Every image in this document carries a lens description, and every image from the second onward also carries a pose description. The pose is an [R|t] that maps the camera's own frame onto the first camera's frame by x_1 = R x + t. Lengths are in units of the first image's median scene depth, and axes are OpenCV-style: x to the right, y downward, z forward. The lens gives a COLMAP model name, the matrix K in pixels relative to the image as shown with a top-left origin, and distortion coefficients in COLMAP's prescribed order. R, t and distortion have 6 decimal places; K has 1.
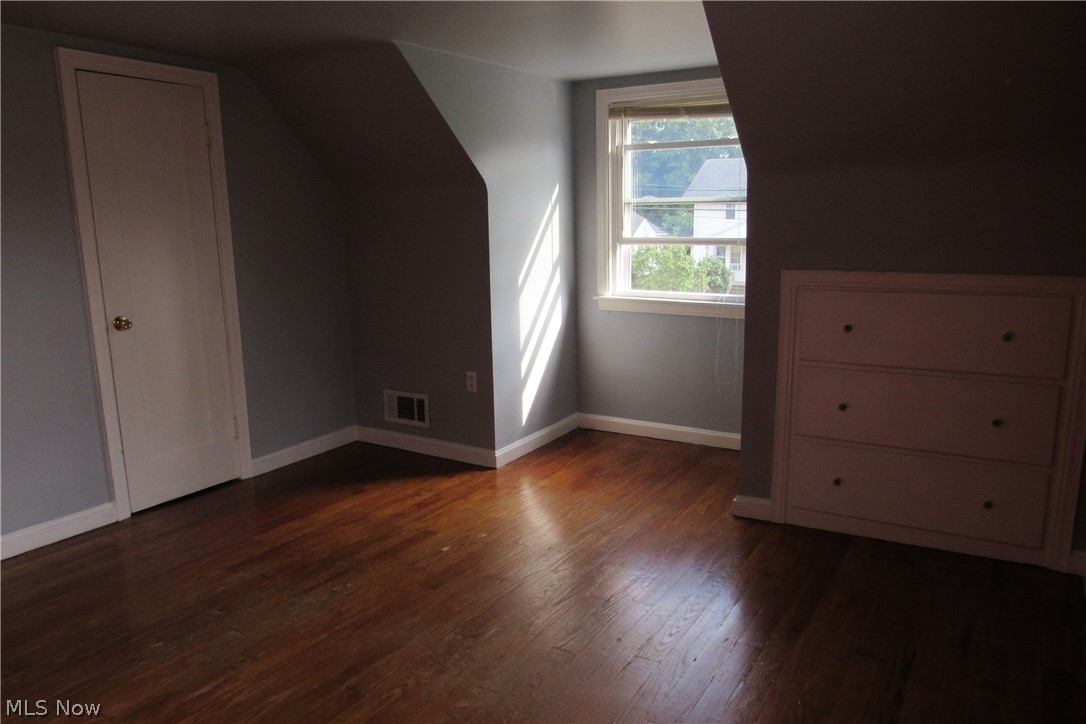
lens RADIAL K [[778.0, 0, 543.0], [0, 778.0, 362.0], [0, 0, 1]] dist [-0.000632, 0.001063]
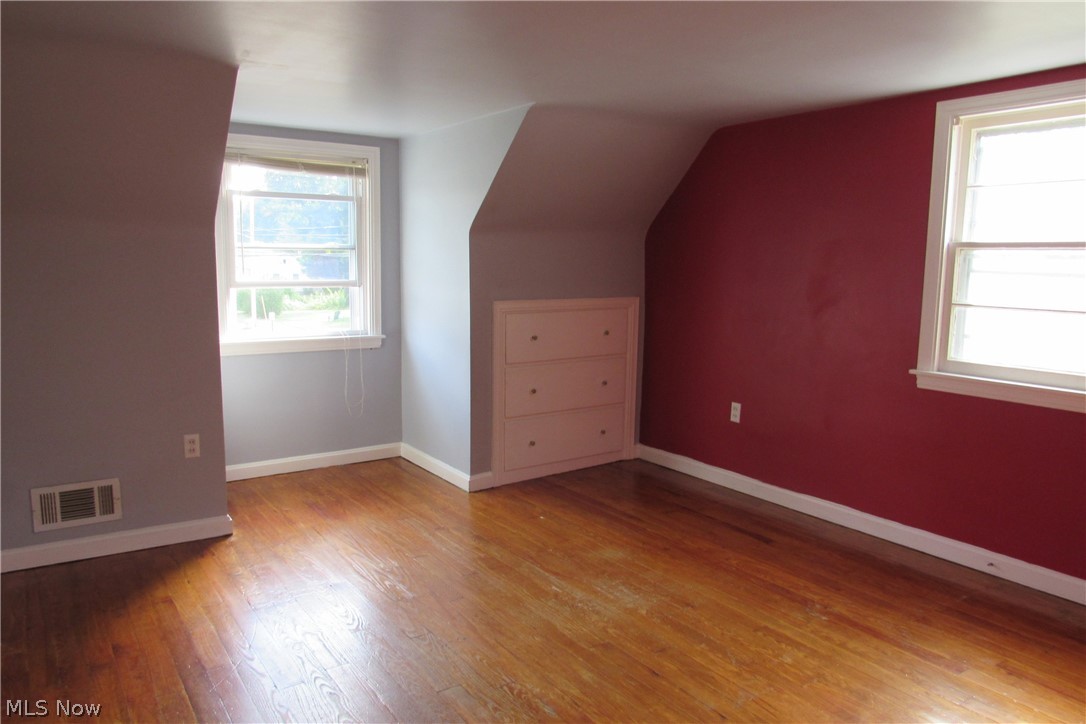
lens RADIAL K [[772.3, 0, 538.0], [0, 772.3, 365.5], [0, 0, 1]] dist [-0.024224, 0.001859]
pose [[0.410122, -0.106944, 0.905739, -0.694932], [0.155063, 0.986819, 0.046304, -0.042697], [-0.898752, 0.121457, 0.421300, 0.273271]]
